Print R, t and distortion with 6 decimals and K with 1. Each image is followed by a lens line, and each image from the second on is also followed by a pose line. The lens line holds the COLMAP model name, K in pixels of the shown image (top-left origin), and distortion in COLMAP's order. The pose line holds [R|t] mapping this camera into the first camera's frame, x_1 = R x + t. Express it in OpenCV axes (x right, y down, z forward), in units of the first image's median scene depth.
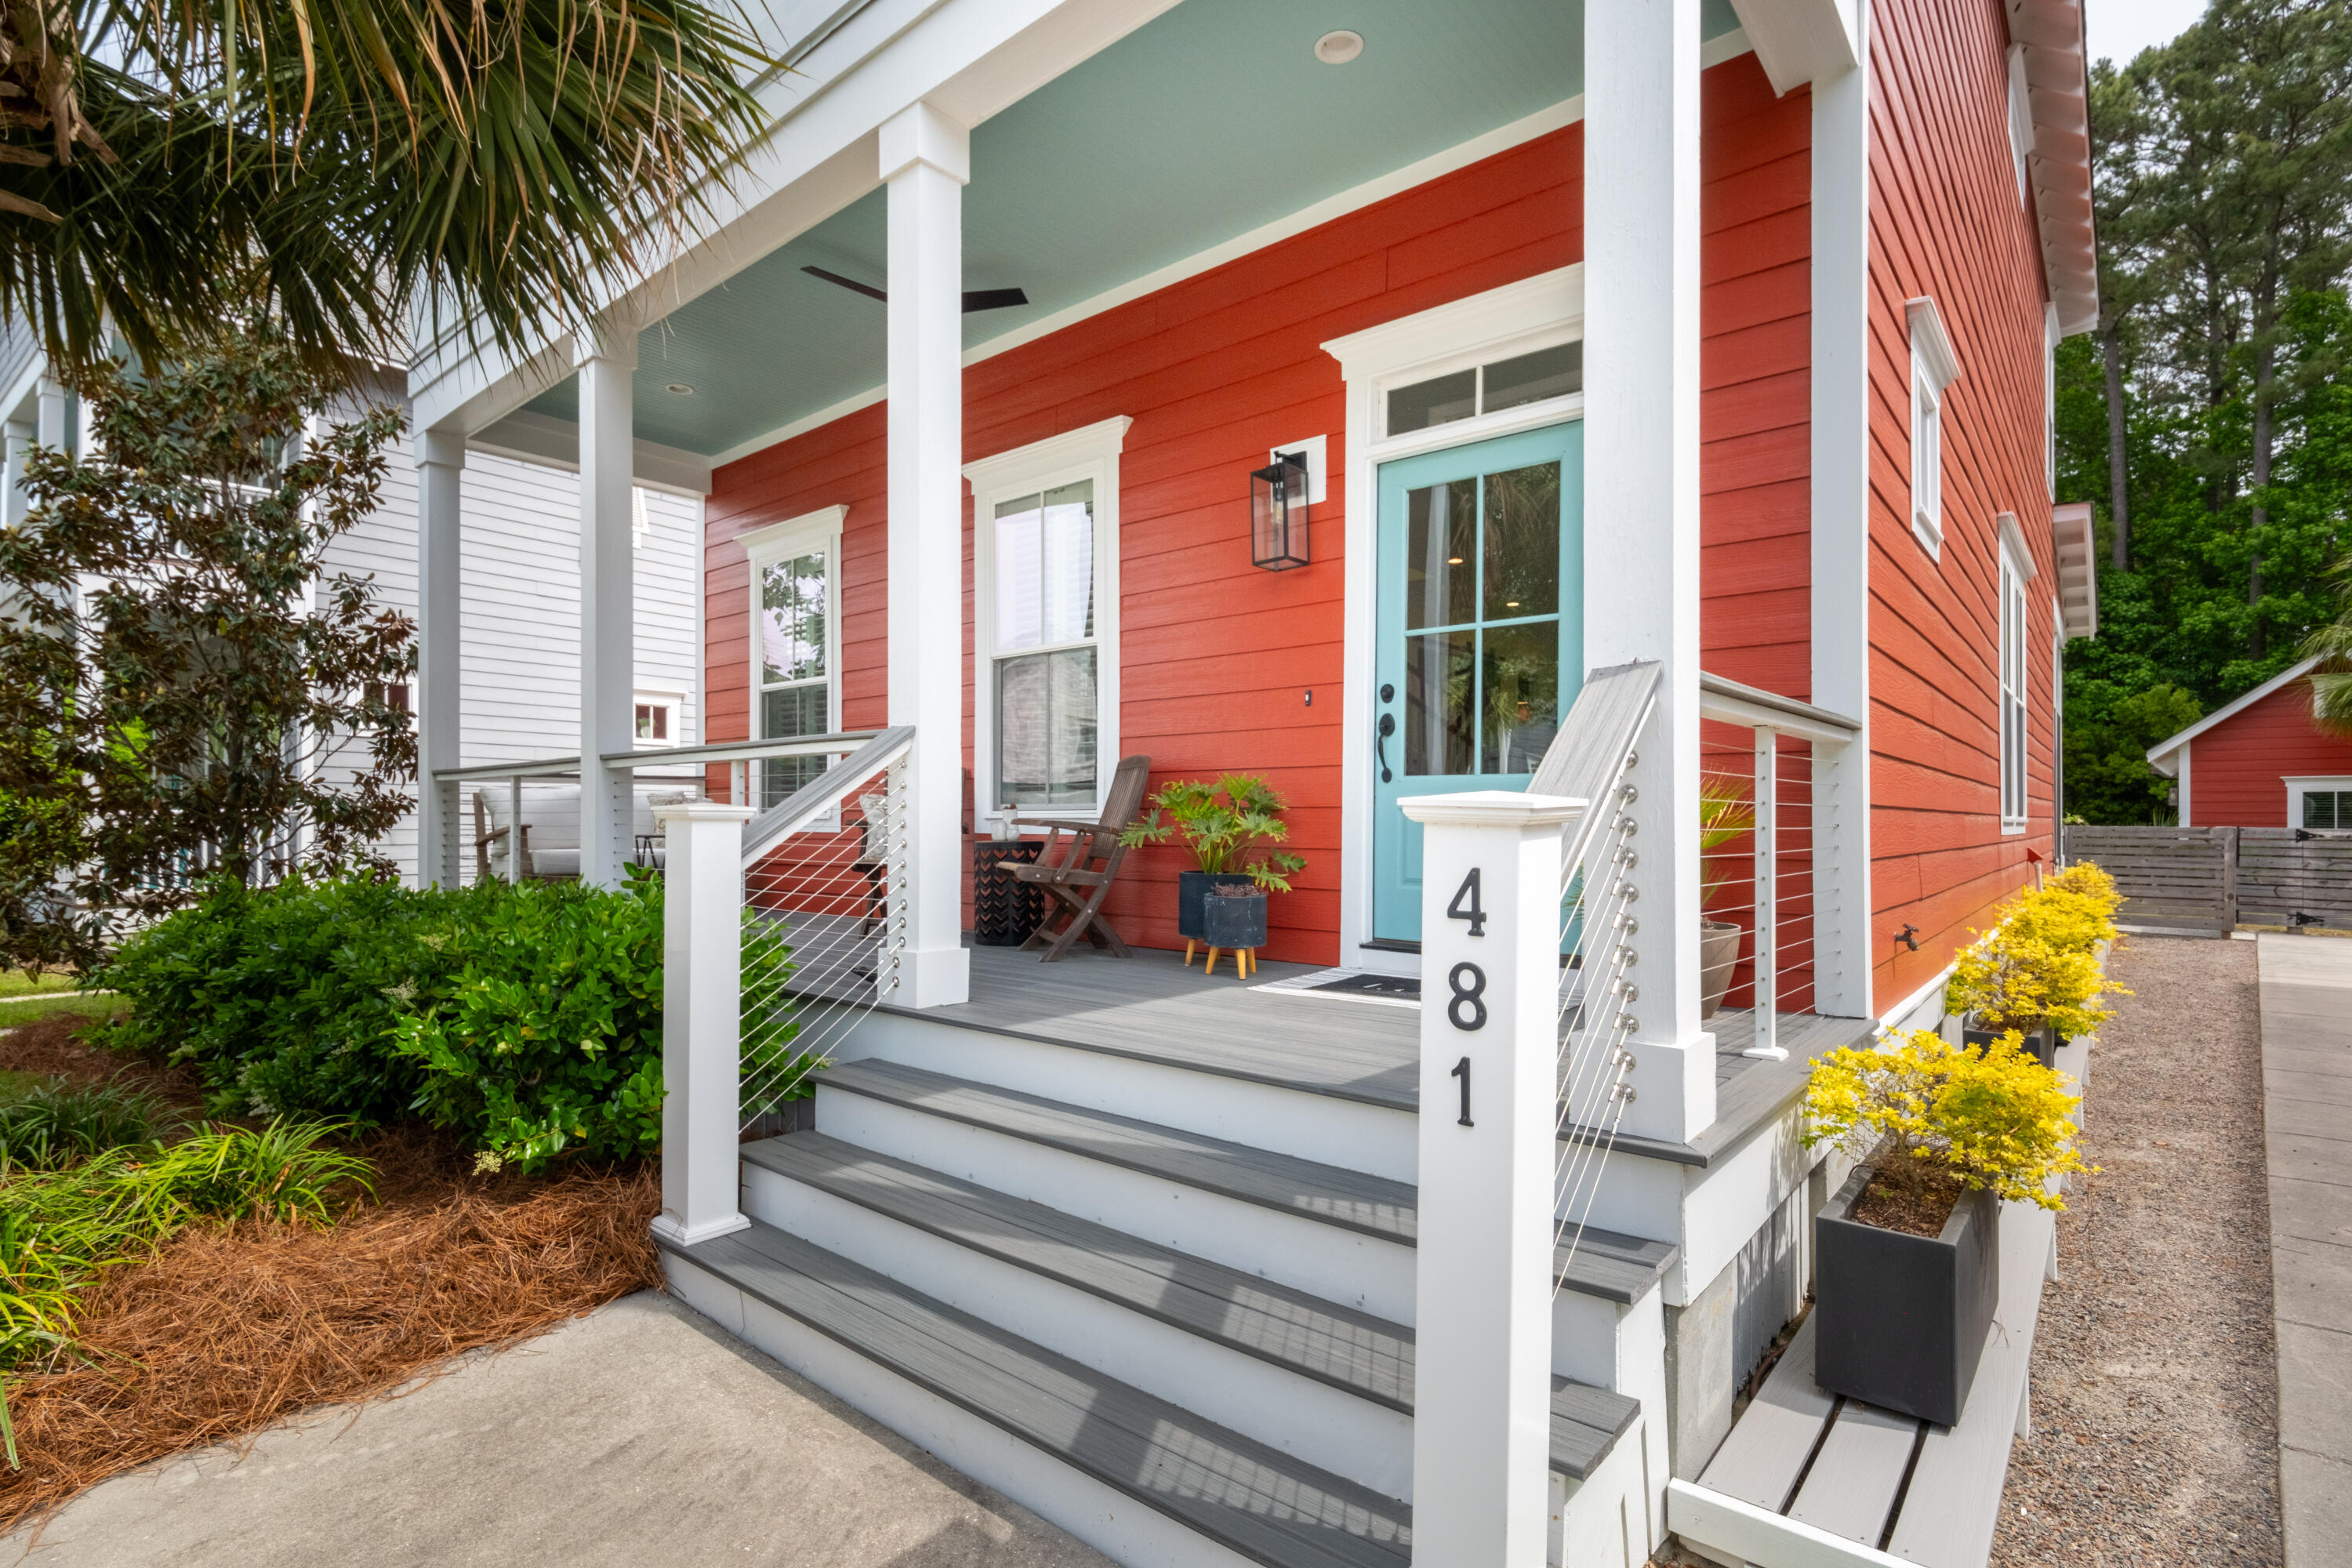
lens RADIAL K [[1117.7, 0, 1178.4], [0, 1117.7, 800.1], [0, 0, 1]] dist [0.019171, -0.006976]
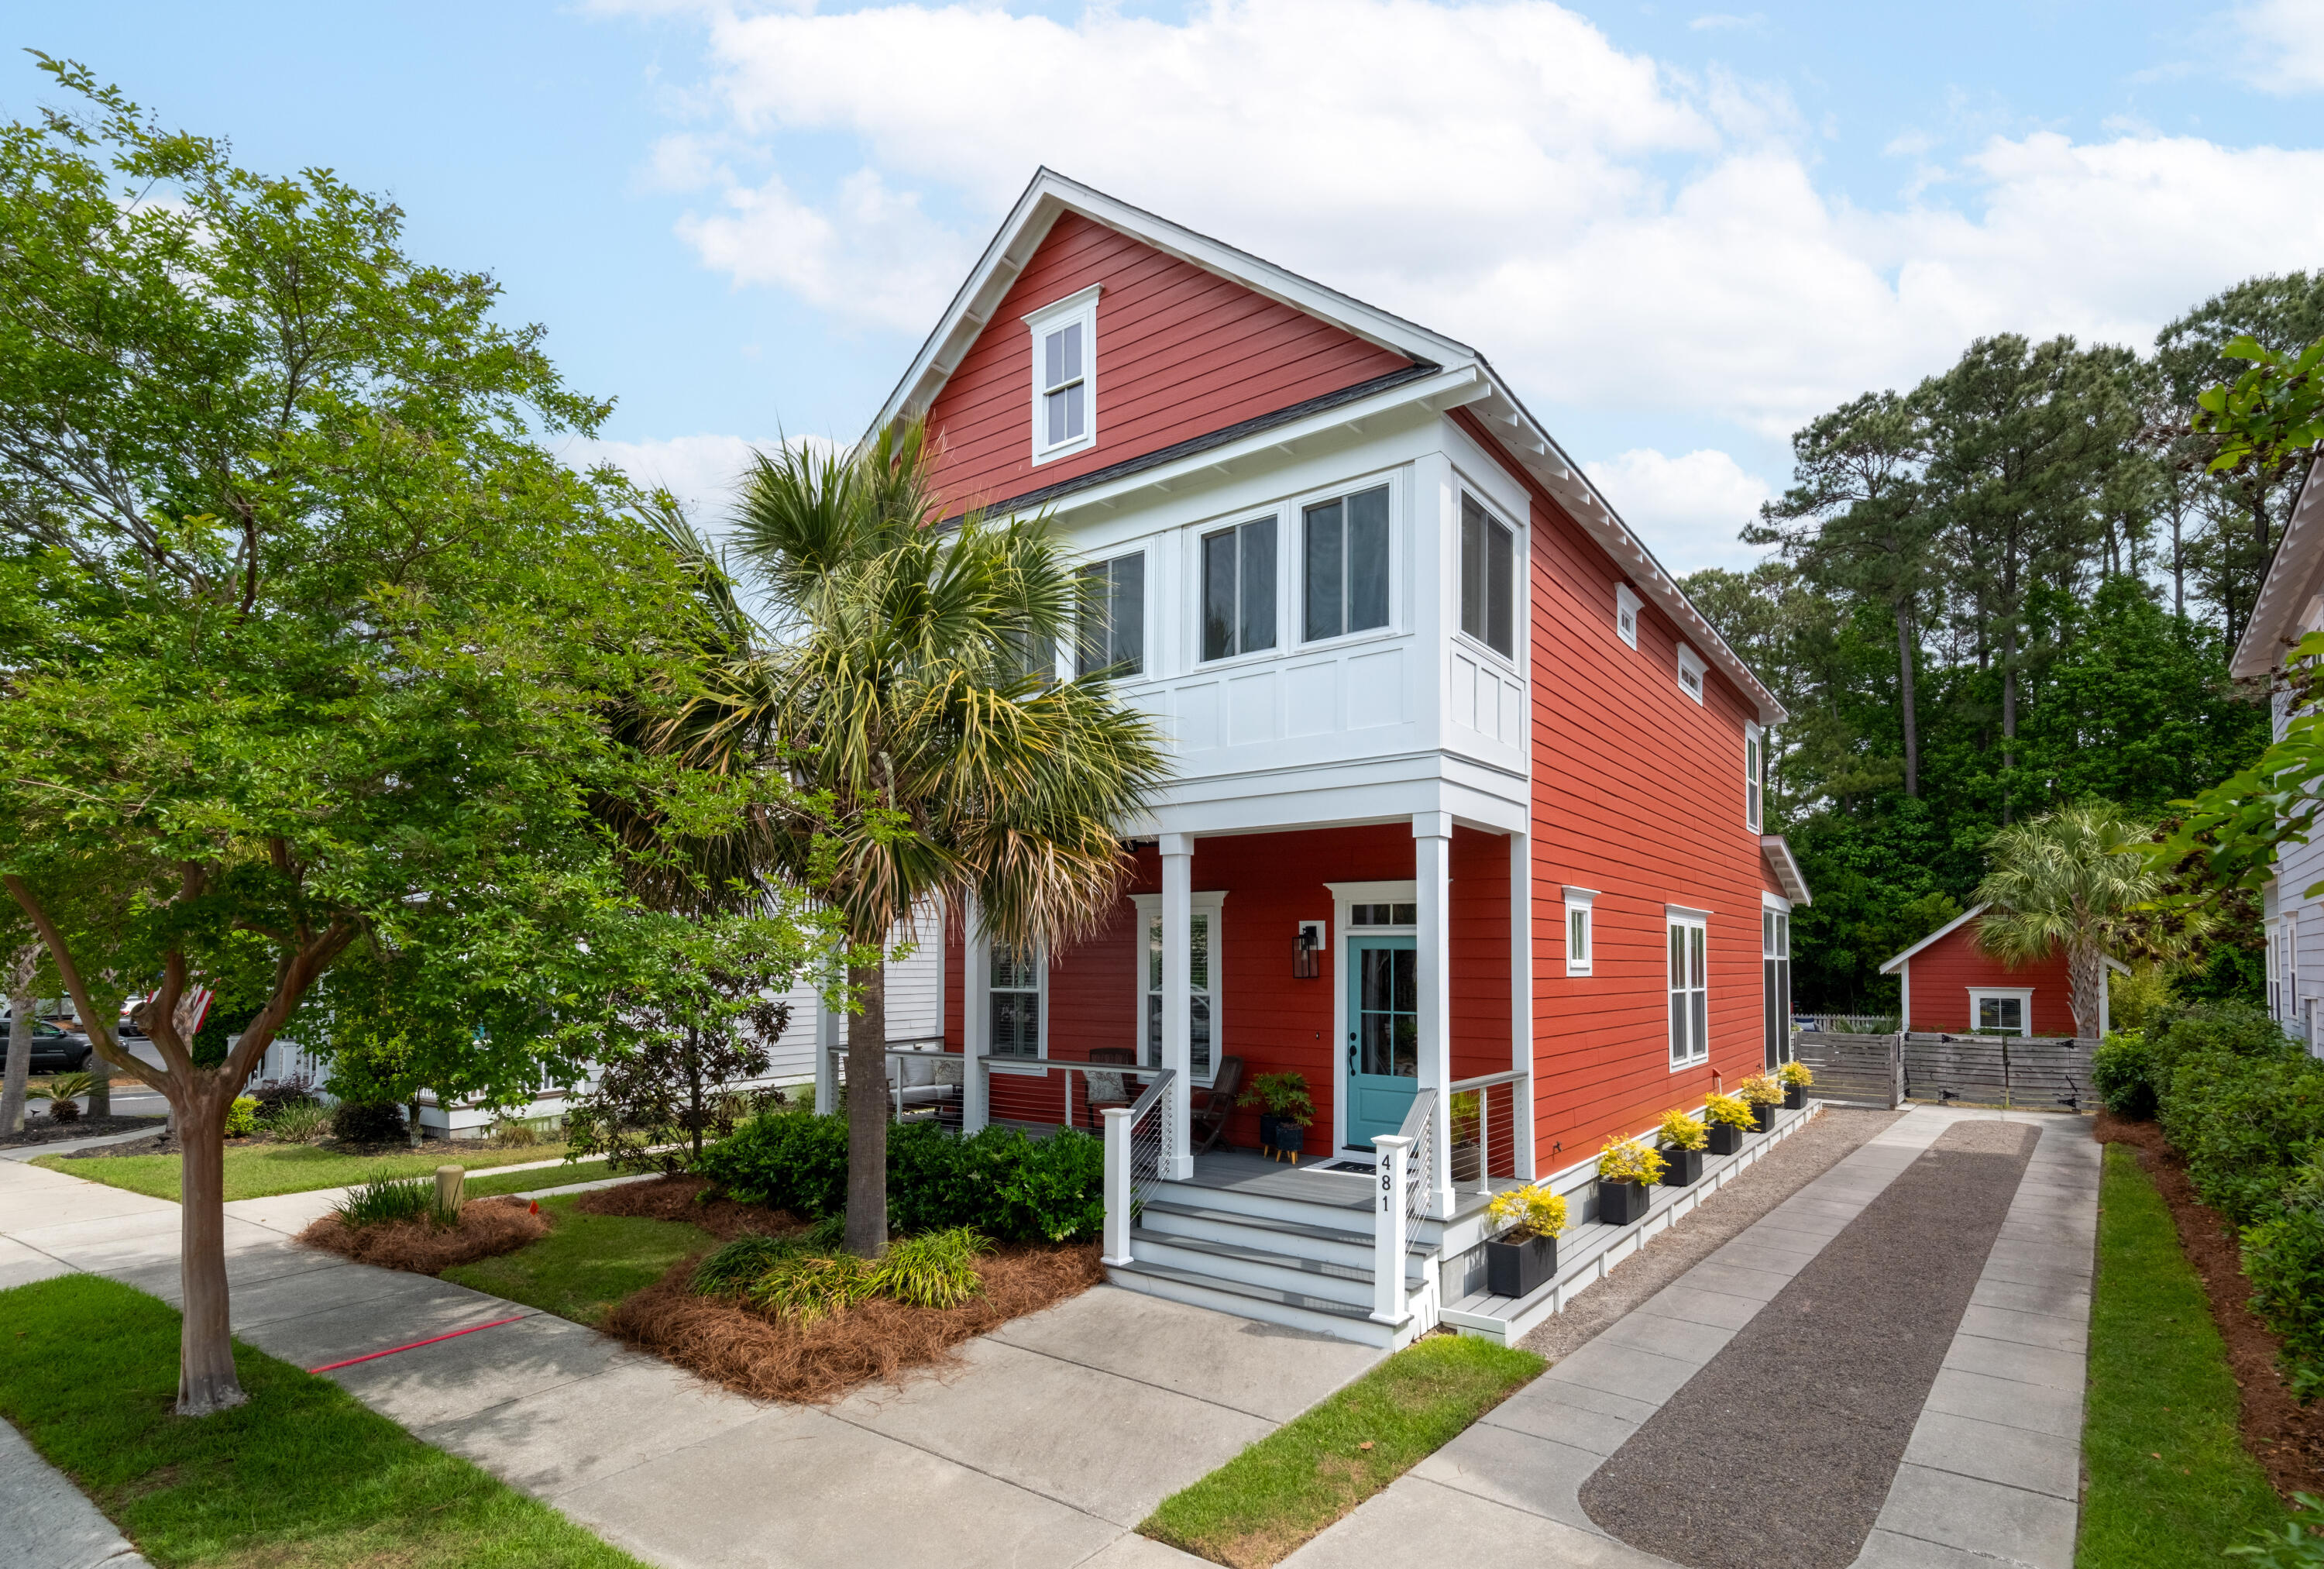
lens RADIAL K [[1104.5, 0, 1165.5], [0, 1104.5, 929.8], [0, 0, 1]] dist [0.019171, -0.006976]
pose [[0.998811, -0.002509, 0.048692, -0.313088], [0.003212, 0.999892, -0.014366, -0.290247], [-0.048650, 0.014506, 0.998711, -1.269801]]
